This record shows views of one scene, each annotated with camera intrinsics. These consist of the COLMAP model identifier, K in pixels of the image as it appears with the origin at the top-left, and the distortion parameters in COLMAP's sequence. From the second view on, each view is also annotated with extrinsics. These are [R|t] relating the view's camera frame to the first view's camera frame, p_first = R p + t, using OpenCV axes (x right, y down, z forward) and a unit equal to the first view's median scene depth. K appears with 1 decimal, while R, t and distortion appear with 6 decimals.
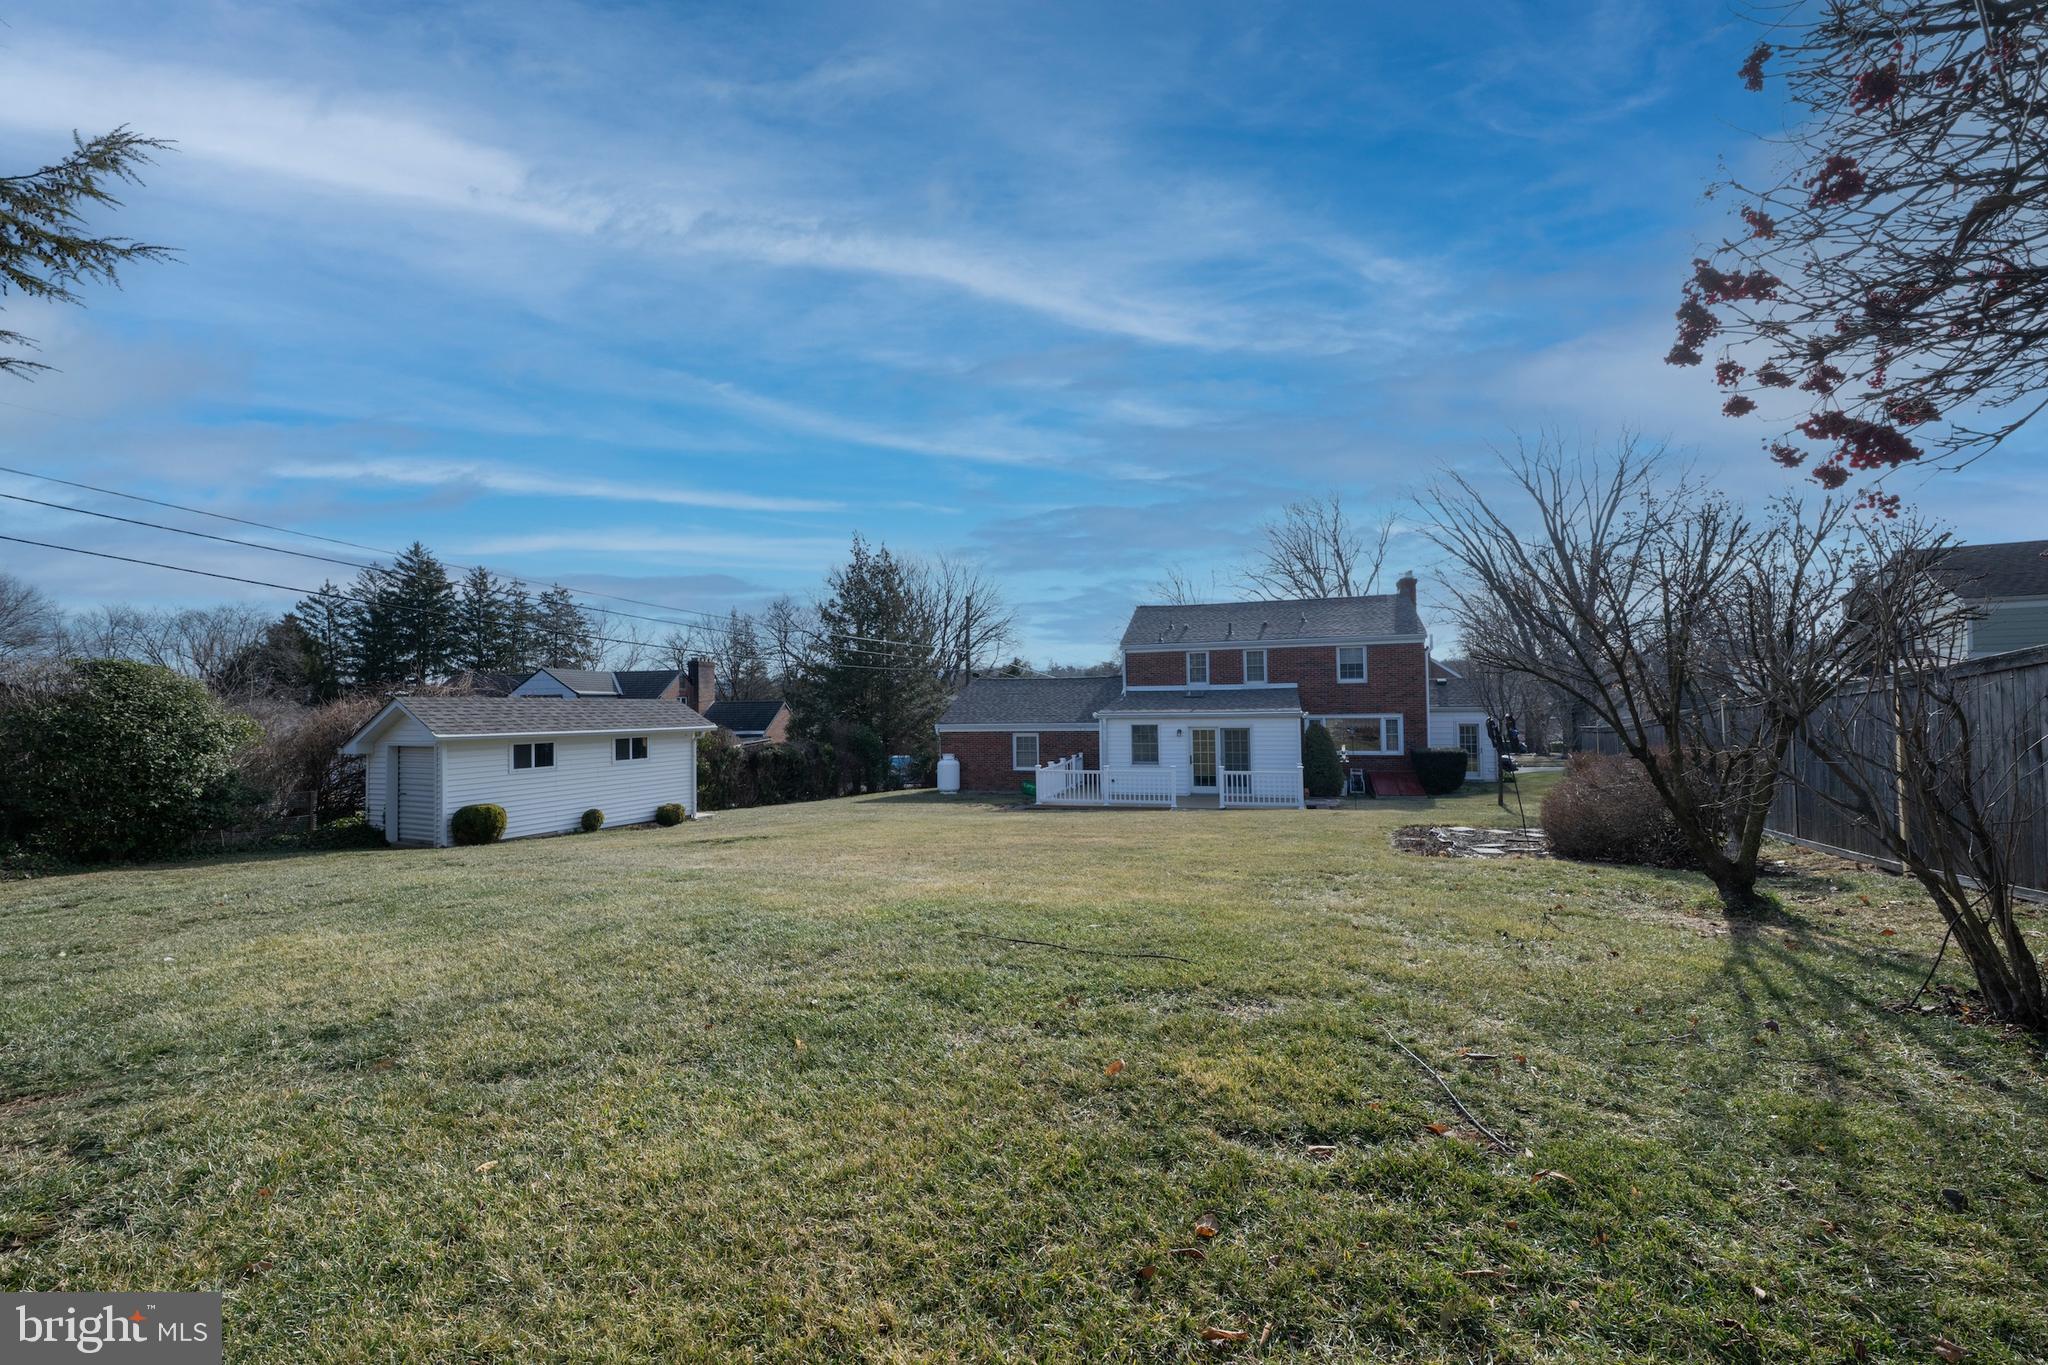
lens RADIAL K [[805.8, 0, 1024.0], [0, 805.8, 682.5], [0, 0, 1]] dist [0.001313, 0.000195]
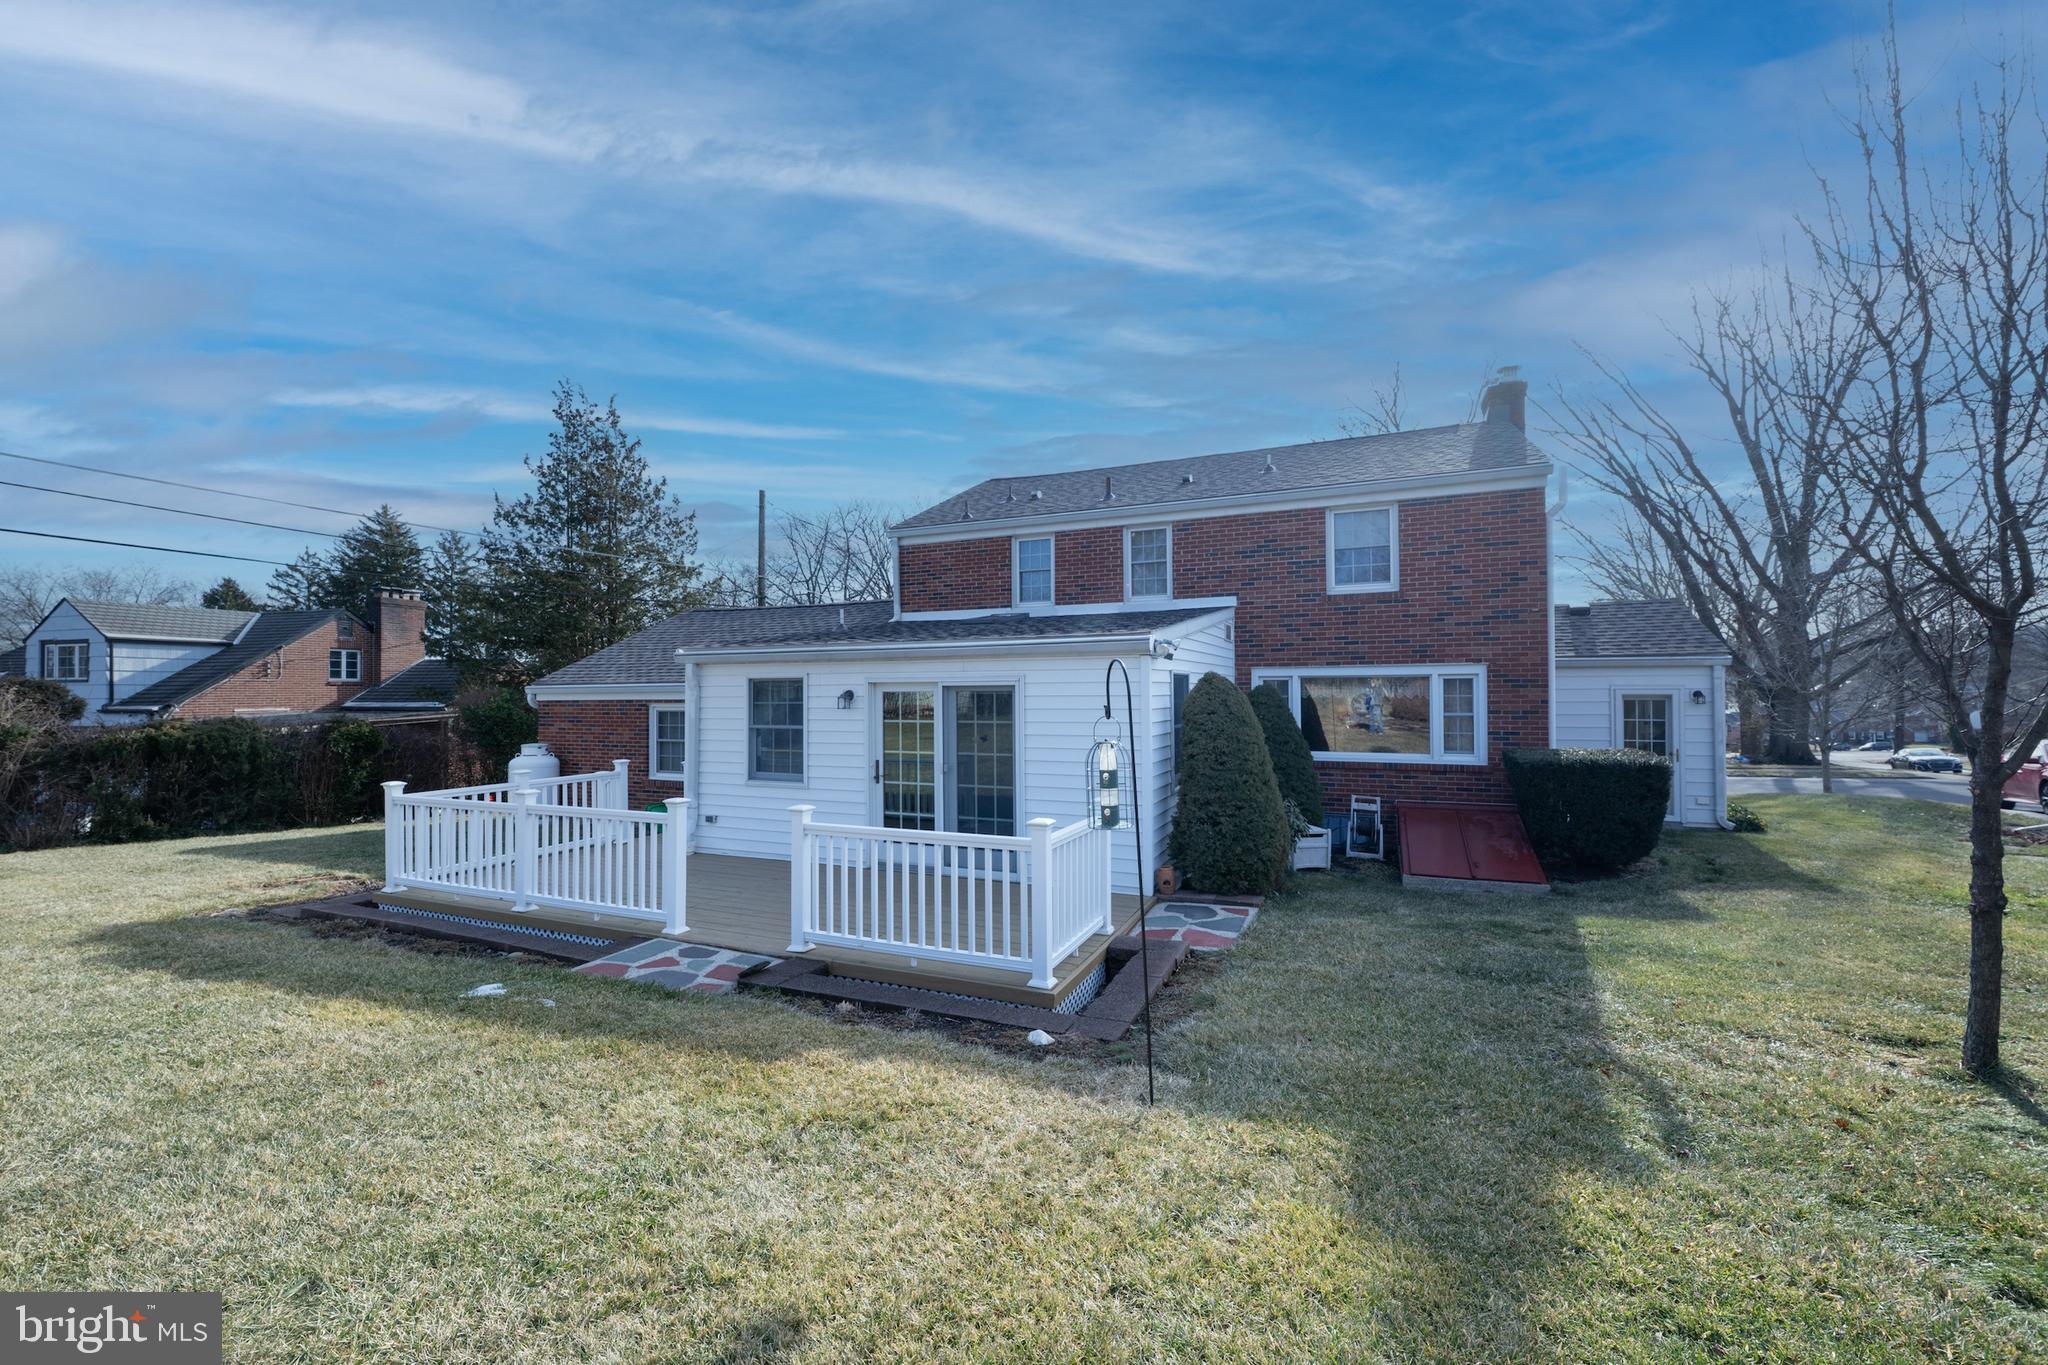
lens RADIAL K [[805.8, 0, 1024.0], [0, 805.8, 682.5], [0, 0, 1]] dist [0.001313, 0.000195]
pose [[0.994082, 0.007529, -0.108371, 0.275129], [-0.005828, 0.999855, 0.016010, 0.042078], [0.108476, -0.015284, 0.993982, 0.555239]]
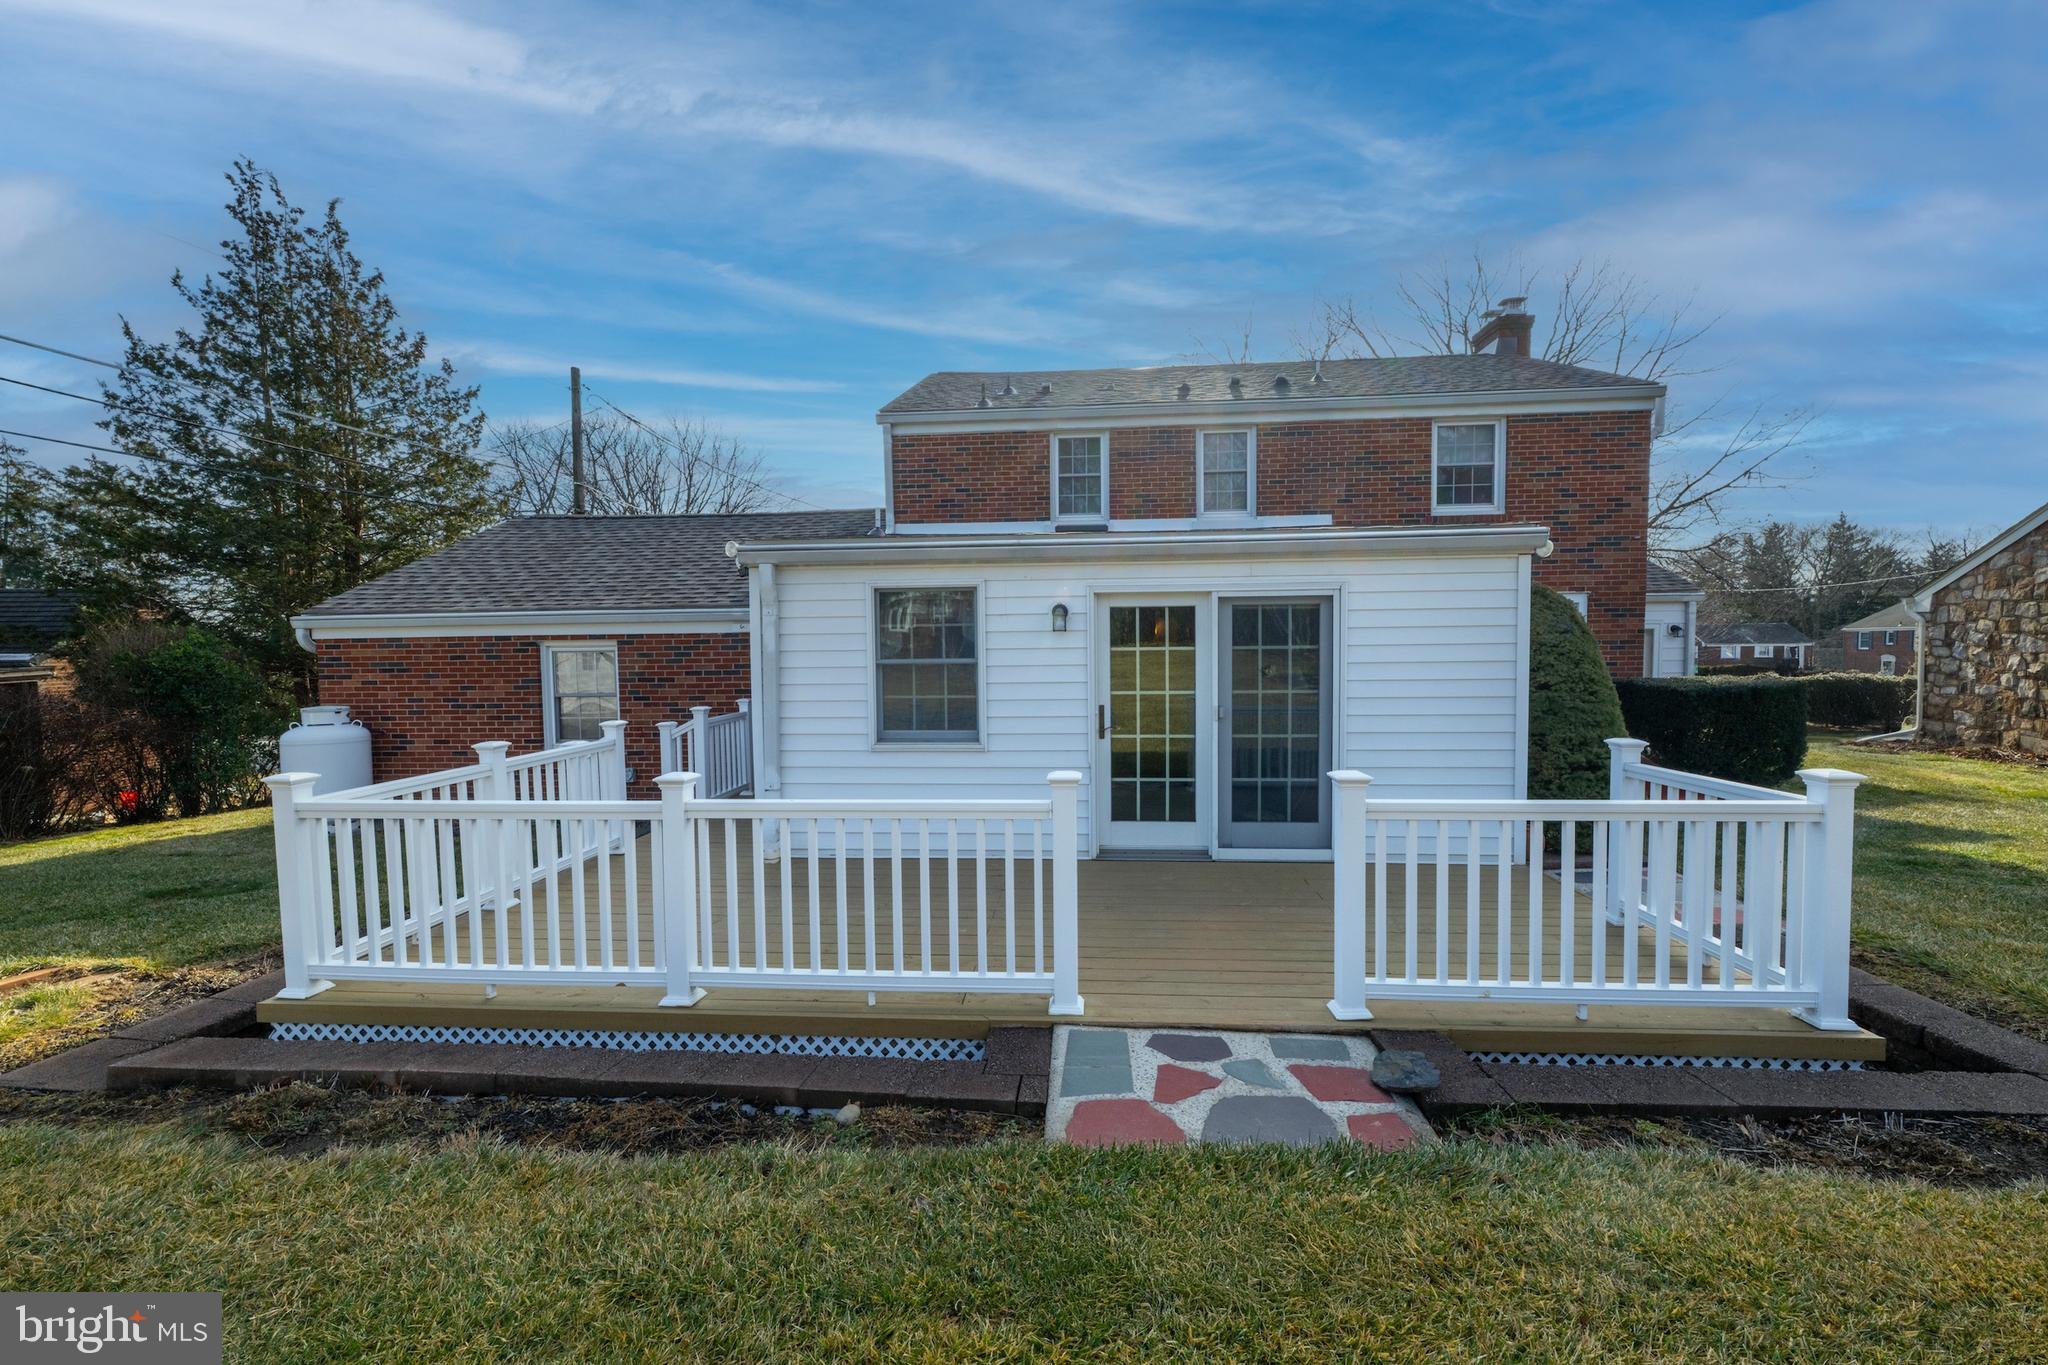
lens RADIAL K [[805.3, 0, 1018.1], [0, 805.3, 689.6], [0, 0, 1]] dist [0.000776, 0.000178]
pose [[0.976109, -0.007207, 0.217162, 0.108619], [-0.009216, 0.997177, 0.074520, 0.057932], [-0.217086, -0.074741, 0.973287, 0.657240]]
